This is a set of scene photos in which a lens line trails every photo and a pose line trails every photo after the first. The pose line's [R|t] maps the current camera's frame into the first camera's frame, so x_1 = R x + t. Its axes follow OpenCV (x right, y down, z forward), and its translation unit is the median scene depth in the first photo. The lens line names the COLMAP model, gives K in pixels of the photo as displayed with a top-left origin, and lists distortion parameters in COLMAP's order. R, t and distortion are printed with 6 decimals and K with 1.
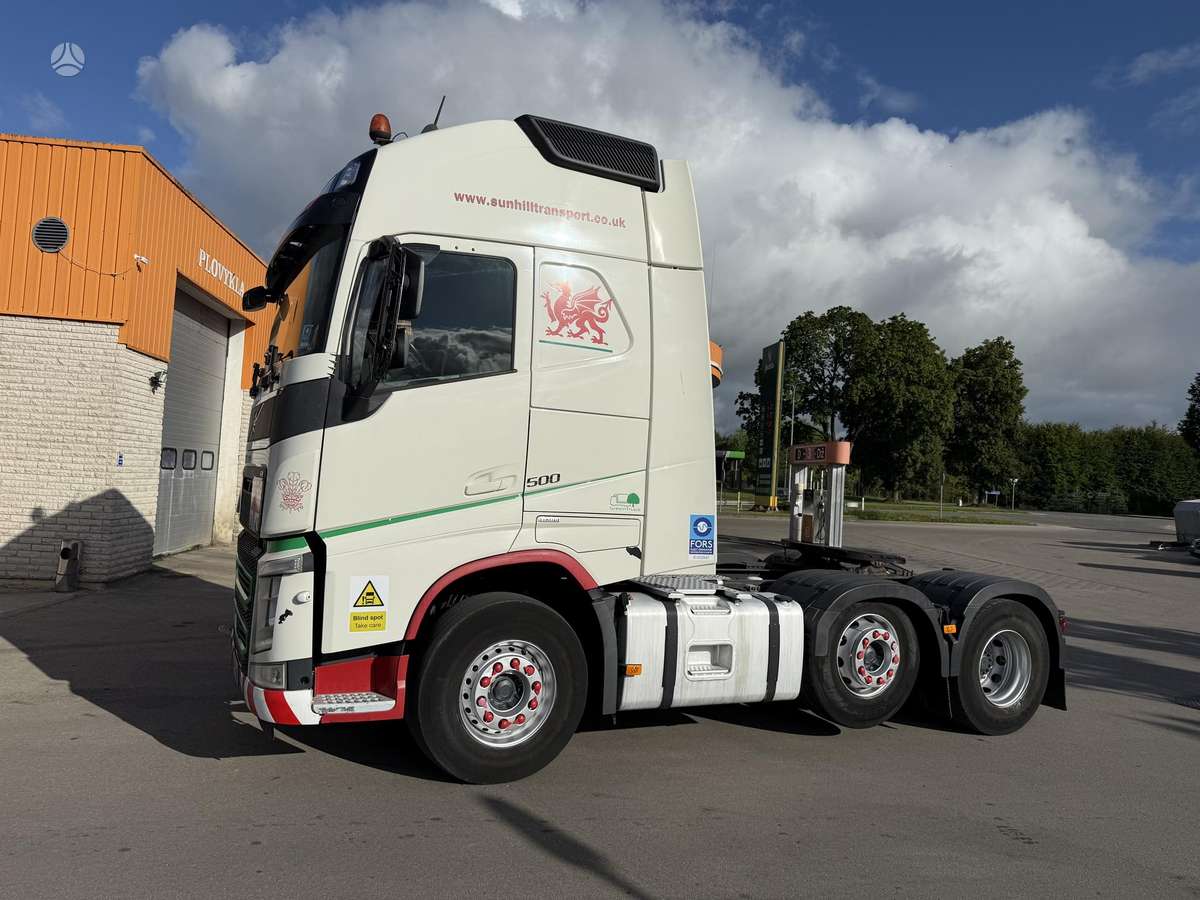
lens RADIAL K [[845.0, 0, 600.0], [0, 845.0, 450.0], [0, 0, 1]] dist [0.031561, -0.039670]
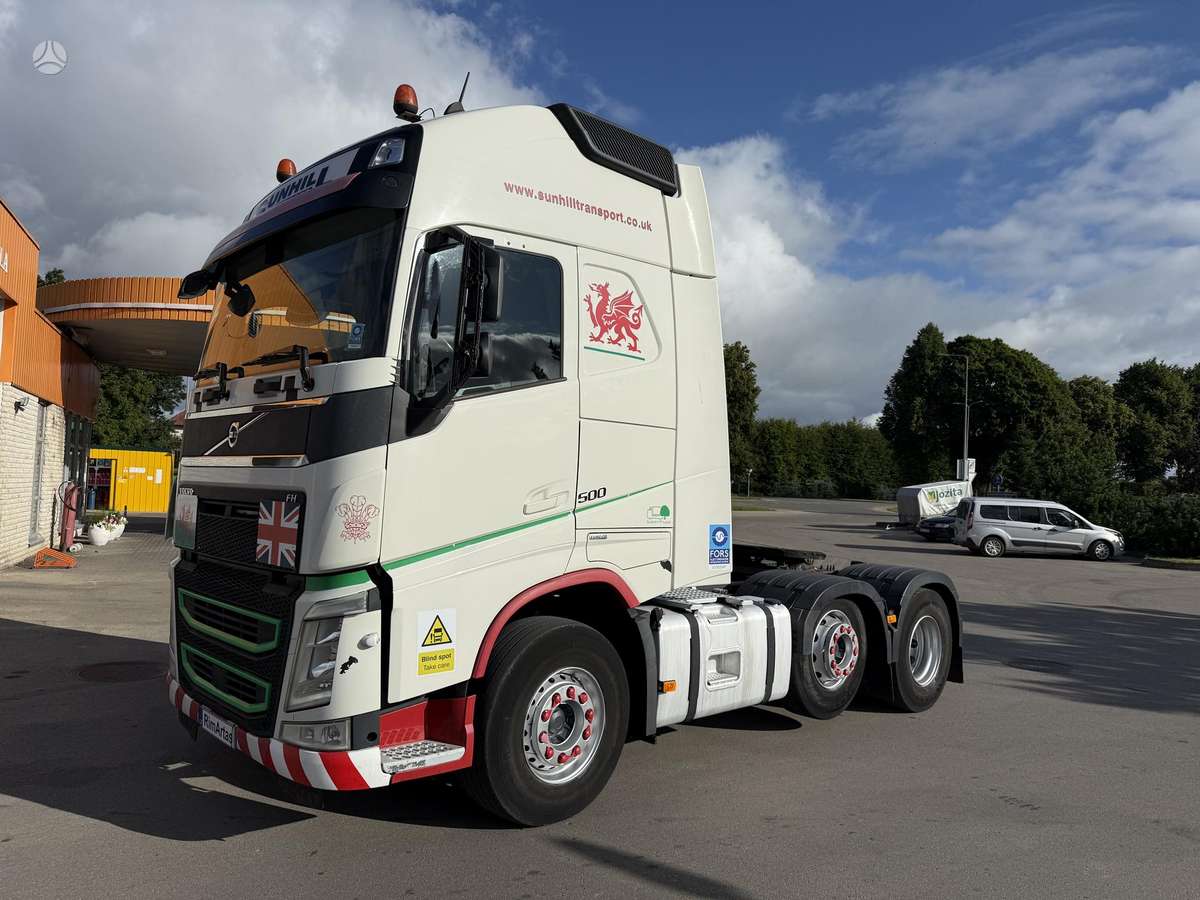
lens RADIAL K [[844.1, 0, 612.5], [0, 844.1, 456.8], [0, 0, 1]] dist [0.042319, -0.052120]
pose [[0.953676, -0.011945, 0.300599, -0.309647], [0.007593, 0.999849, 0.015642, -0.020825], [-0.300741, -0.012635, 0.953622, 0.088571]]
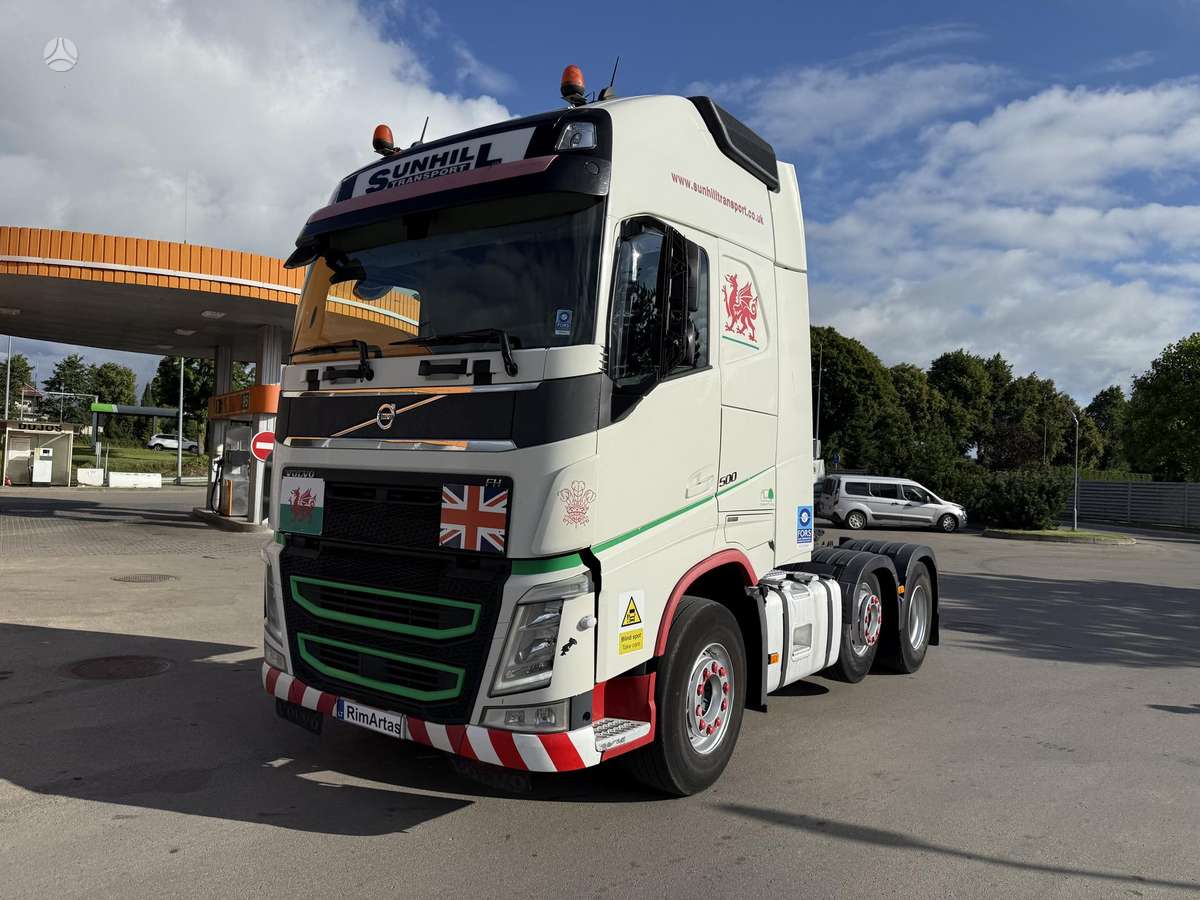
lens RADIAL K [[846.0, 0, 617.8], [0, 846.0, 454.2], [0, 0, 1]] dist [0.039745, -0.053987]
pose [[0.876388, -0.013817, 0.481408, -0.617402], [-0.006551, 0.999154, 0.040603, -0.030504], [-0.481562, -0.038737, 0.875556, 0.187869]]
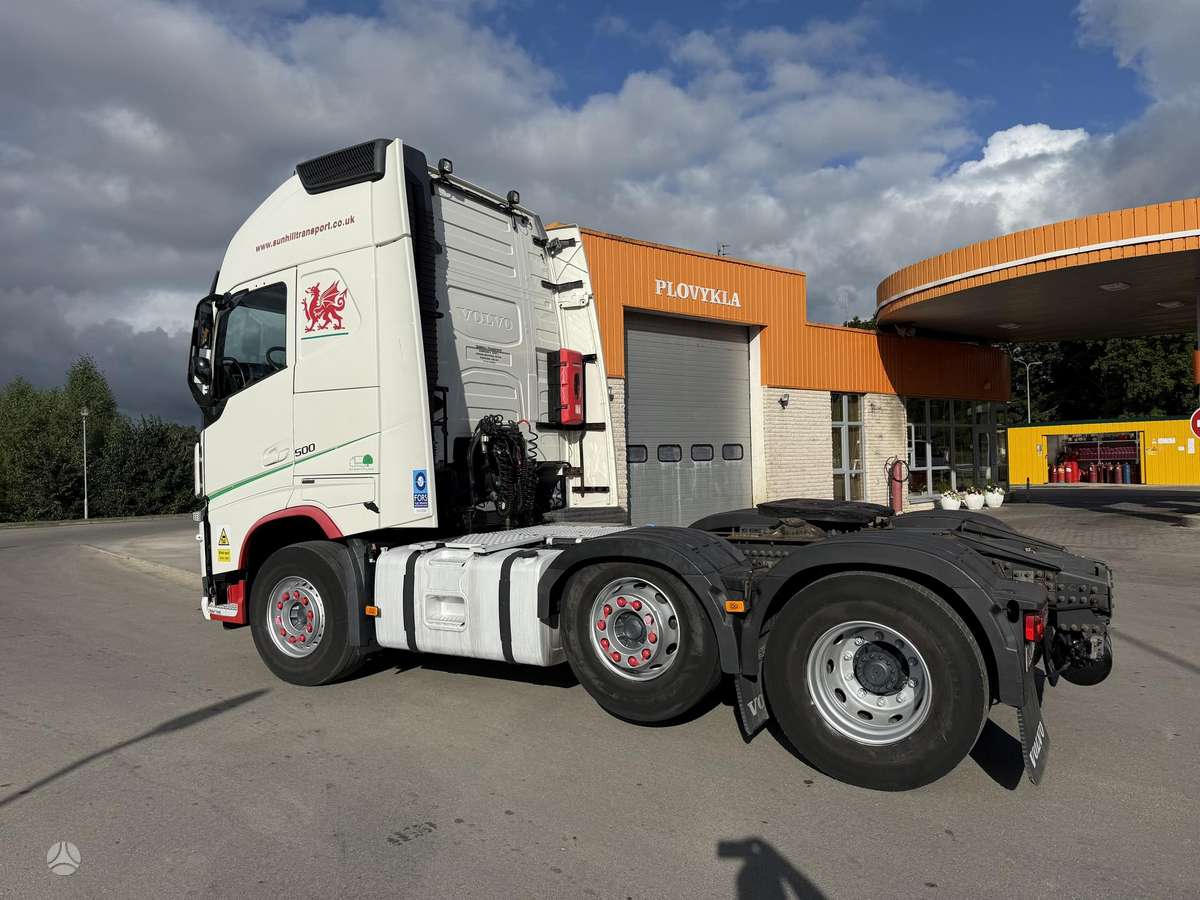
lens RADIAL K [[837.2, 0, 595.9], [0, 837.2, 469.1], [0, 0, 1]] dist [0.086754, -0.129445]
pose [[0.539271, -0.066367, -0.839513, 1.140888], [0.089424, 0.995766, -0.021277, 0.121188], [0.837371, -0.063599, 0.542923, 0.642042]]
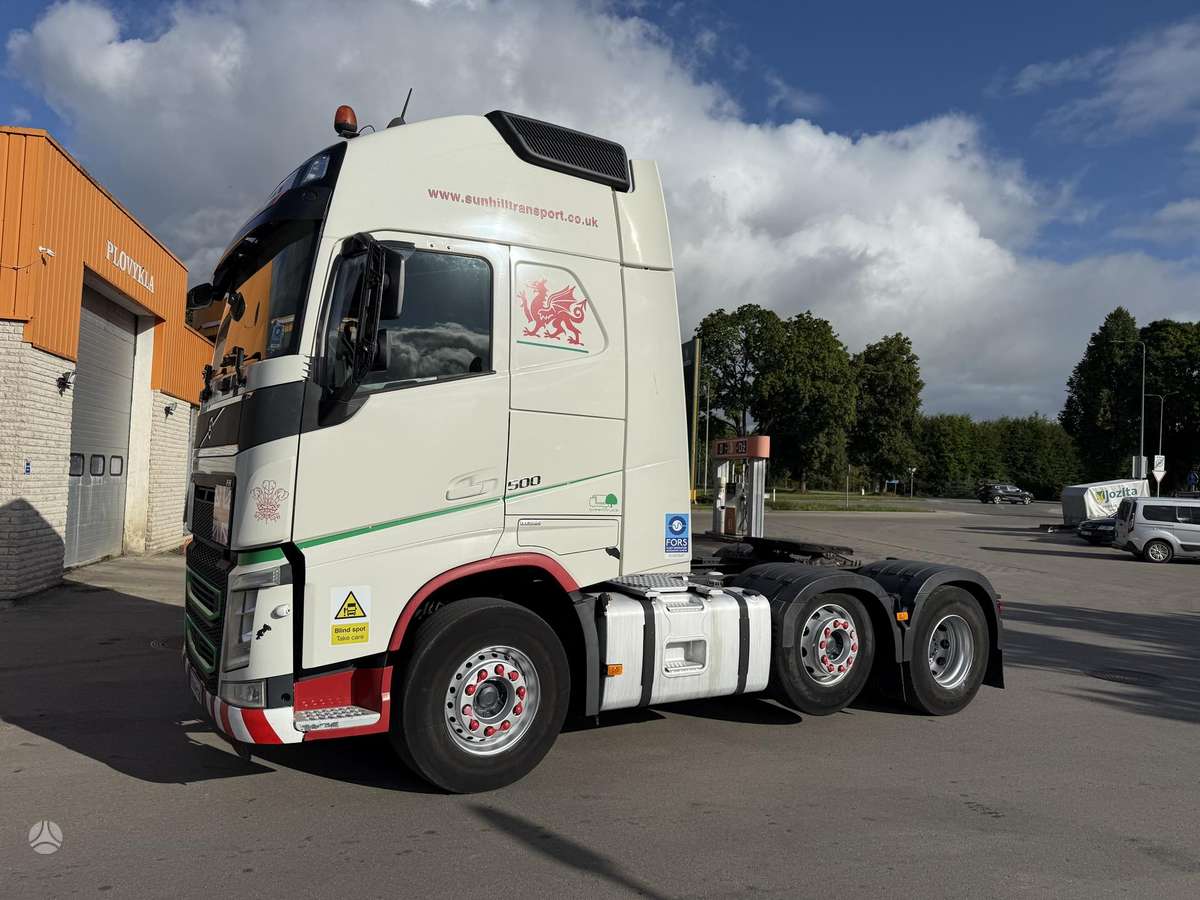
lens RADIAL K [[844.1, 0, 612.5], [0, 844.1, 456.8], [0, 0, 1]] dist [0.042319, -0.052120]
pose [[0.993471, -0.016592, 0.112876, -0.070871], [0.015158, 0.999793, 0.013554, -0.006297], [-0.113077, -0.011755, 0.993517, 0.006955]]
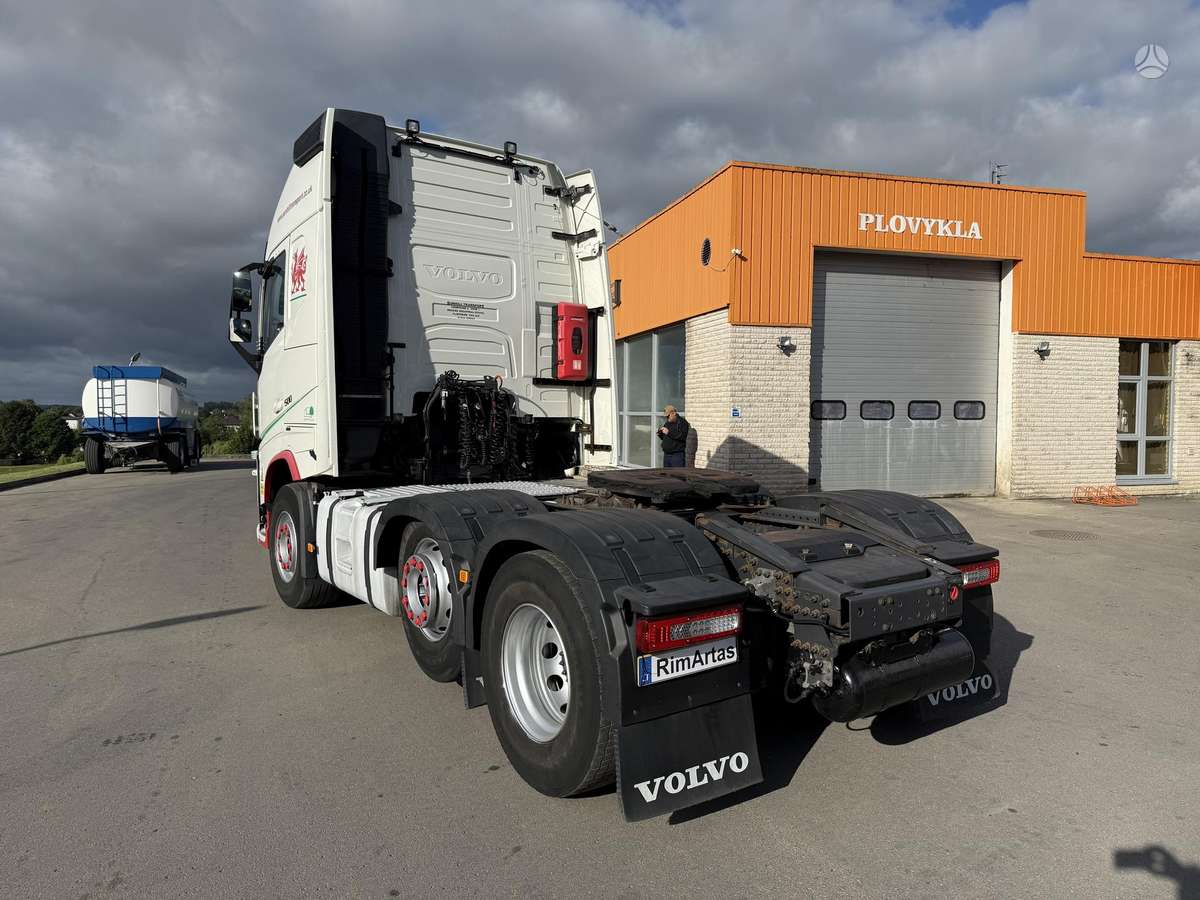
lens RADIAL K [[837.2, 0, 595.9], [0, 837.2, 469.1], [0, 0, 1]] dist [0.086754, -0.129445]
pose [[0.144140, 0.003805, -0.989550, 1.315274], [0.042702, 0.999037, 0.010061, 0.147474], [0.988635, -0.043706, 0.143839, 1.224908]]
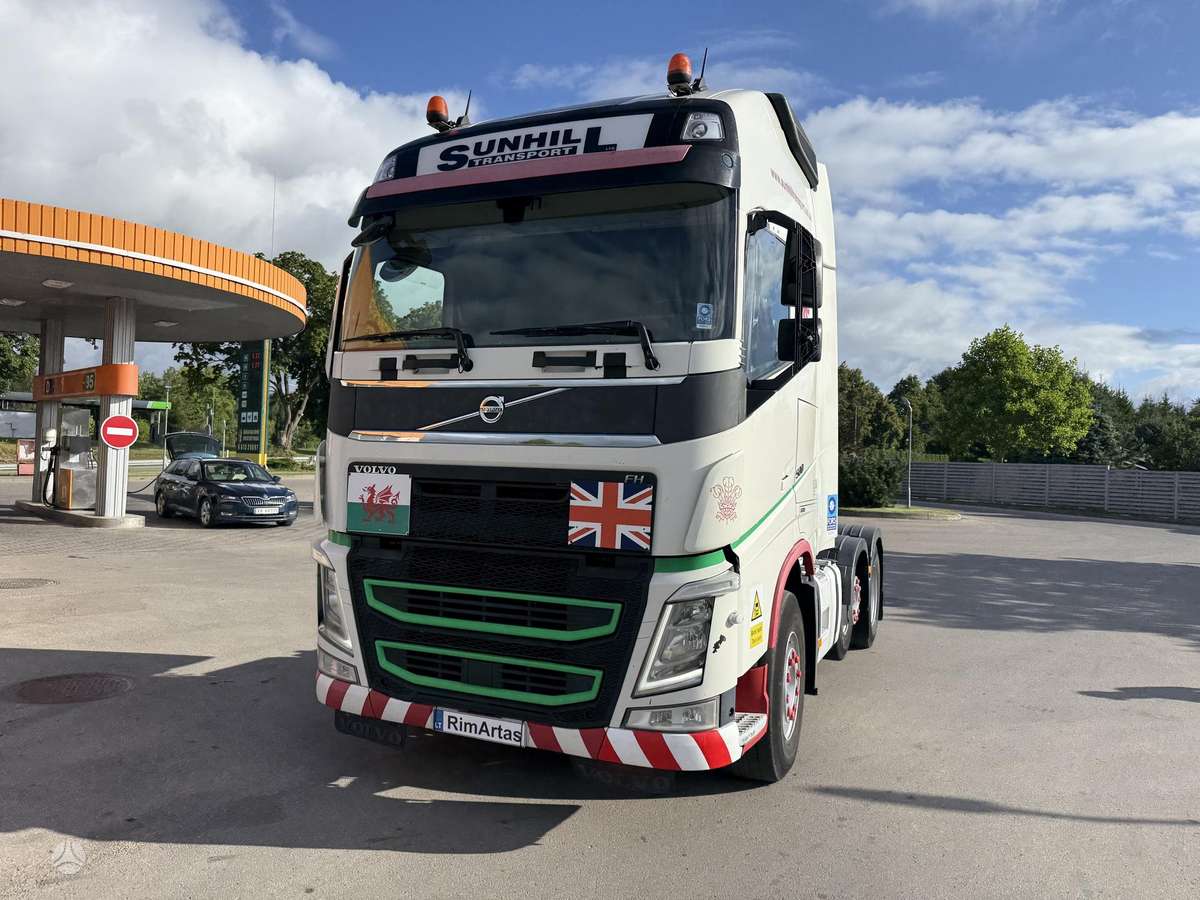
lens RADIAL K [[842.2, 0, 615.7], [0, 842.2, 445.9], [0, 0, 1]] dist [0.046957, -0.065280]
pose [[0.762604, -0.021742, 0.646500, -0.834993], [-0.013104, 0.998711, 0.049044, -0.038015], [-0.646732, -0.045873, 0.761336, 0.353031]]
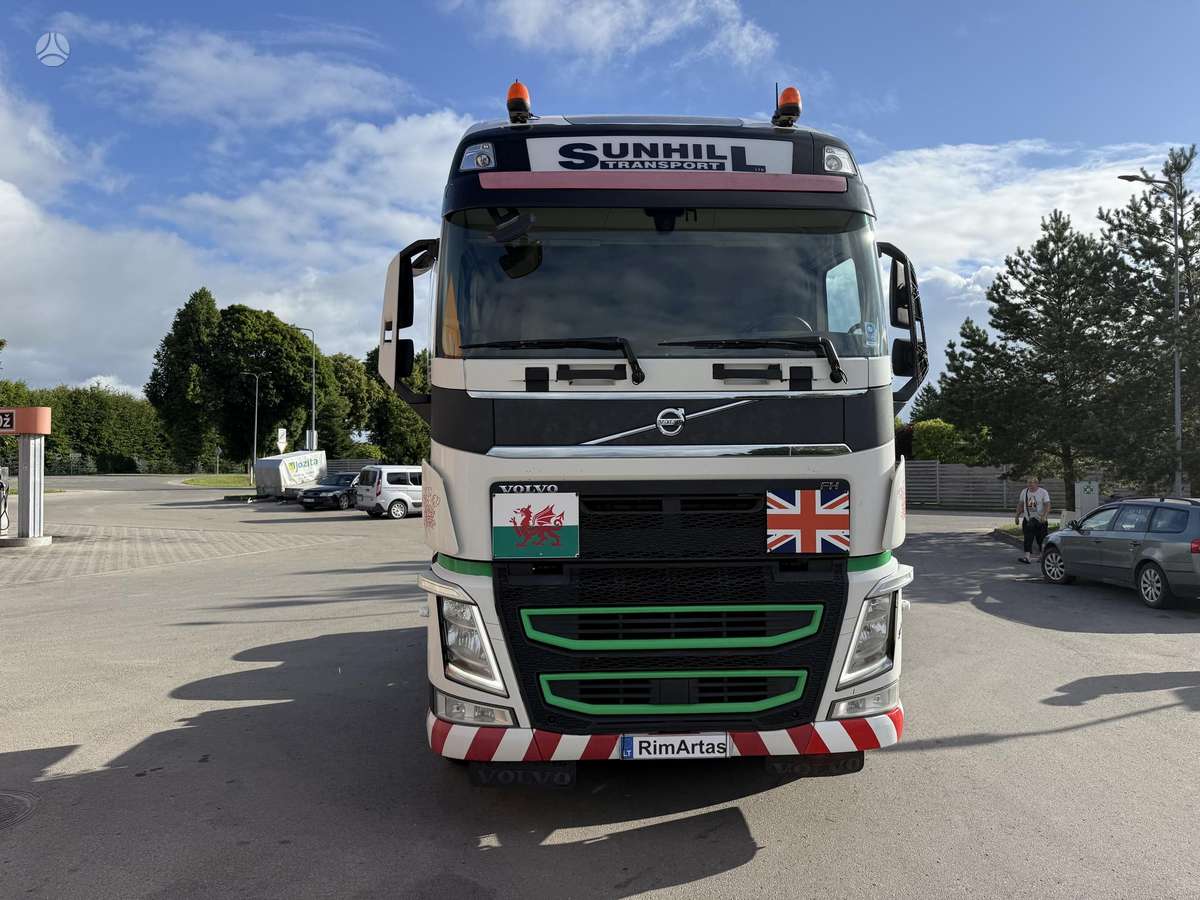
lens RADIAL K [[838.3, 0, 600.0], [0, 838.3, 450.0], [0, 0, 1]] dist [0.038024, -0.055973]
pose [[0.395078, -0.039172, 0.917812, -1.143501], [-0.006710, 0.998941, 0.045523, -0.040676], [-0.918623, -0.024144, 0.394397, 0.783173]]
